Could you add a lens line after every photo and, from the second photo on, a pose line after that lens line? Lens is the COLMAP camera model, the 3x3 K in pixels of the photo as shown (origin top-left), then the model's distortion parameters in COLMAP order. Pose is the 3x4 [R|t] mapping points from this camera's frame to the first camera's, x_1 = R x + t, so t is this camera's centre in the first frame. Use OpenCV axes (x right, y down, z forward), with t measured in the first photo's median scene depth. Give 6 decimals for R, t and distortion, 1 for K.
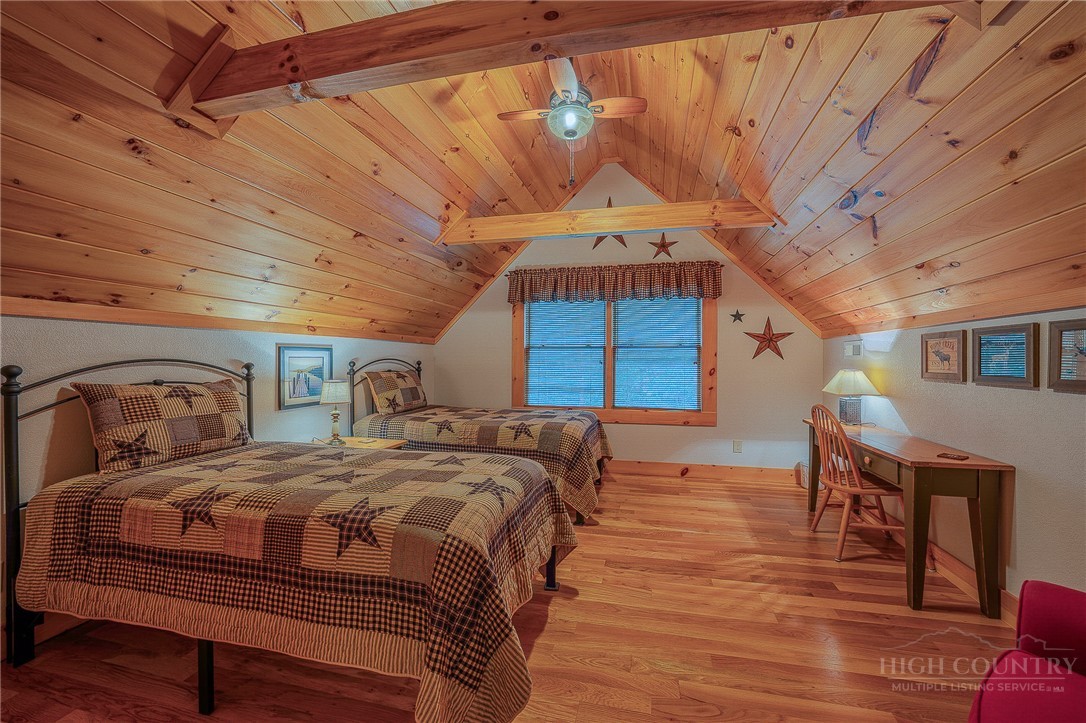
lens RADIAL K [[381.4, 0, 548.4], [0, 381.4, 361.5], [0, 0, 1]] dist [-0.026358, 0.005179]
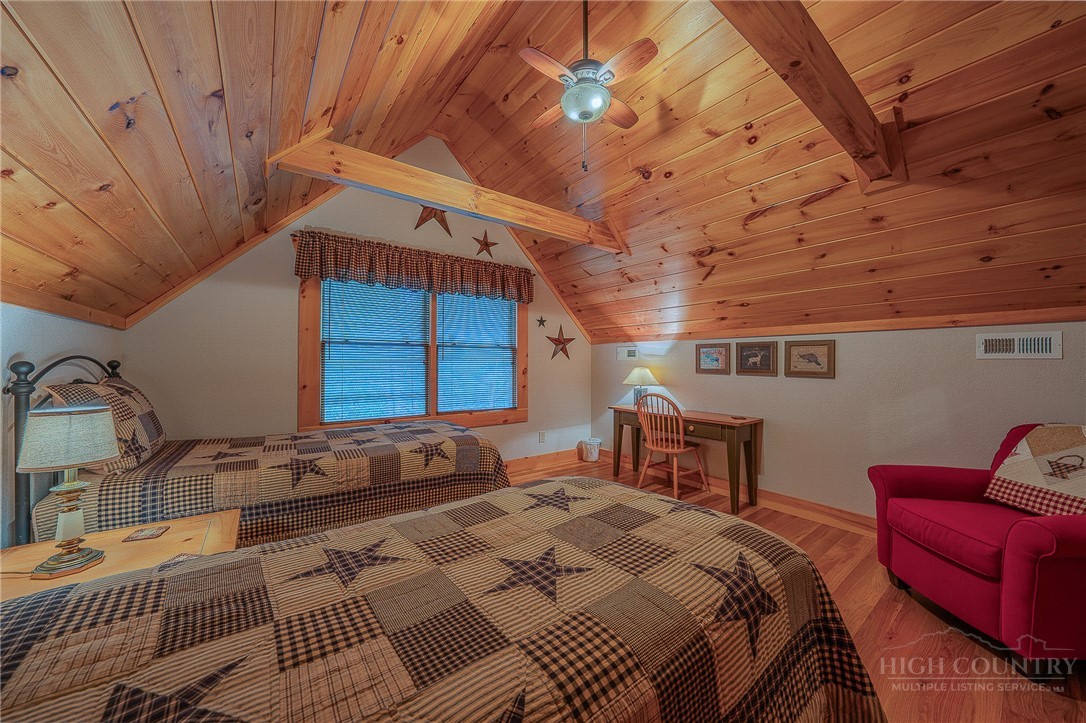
lens RADIAL K [[389.4, 0, 537.6], [0, 389.4, 360.5], [0, 0, 1]] dist [-0.027600, 0.006178]
pose [[0.656482, 0.002531, 0.754337, -0.380495], [-0.000422, 0.999995, -0.002988, 0.000034], [-0.754341, 0.001644, 0.656481, 0.245683]]
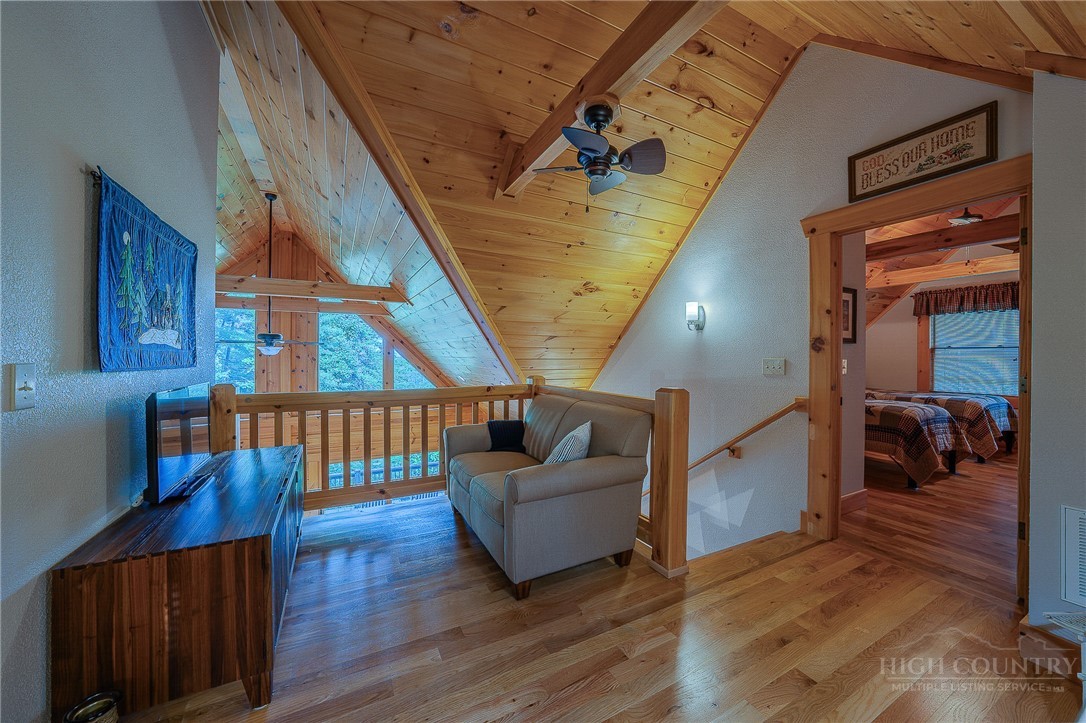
lens RADIAL K [[381.4, 0, 548.4], [0, 381.4, 361.5], [0, 0, 1]] dist [-0.026358, 0.005179]
pose [[0.669003, 0.009150, -0.743203, 0.019915], [-0.001190, 0.999936, 0.011240, -0.001545], [0.743259, -0.006635, 0.668971, -1.007327]]
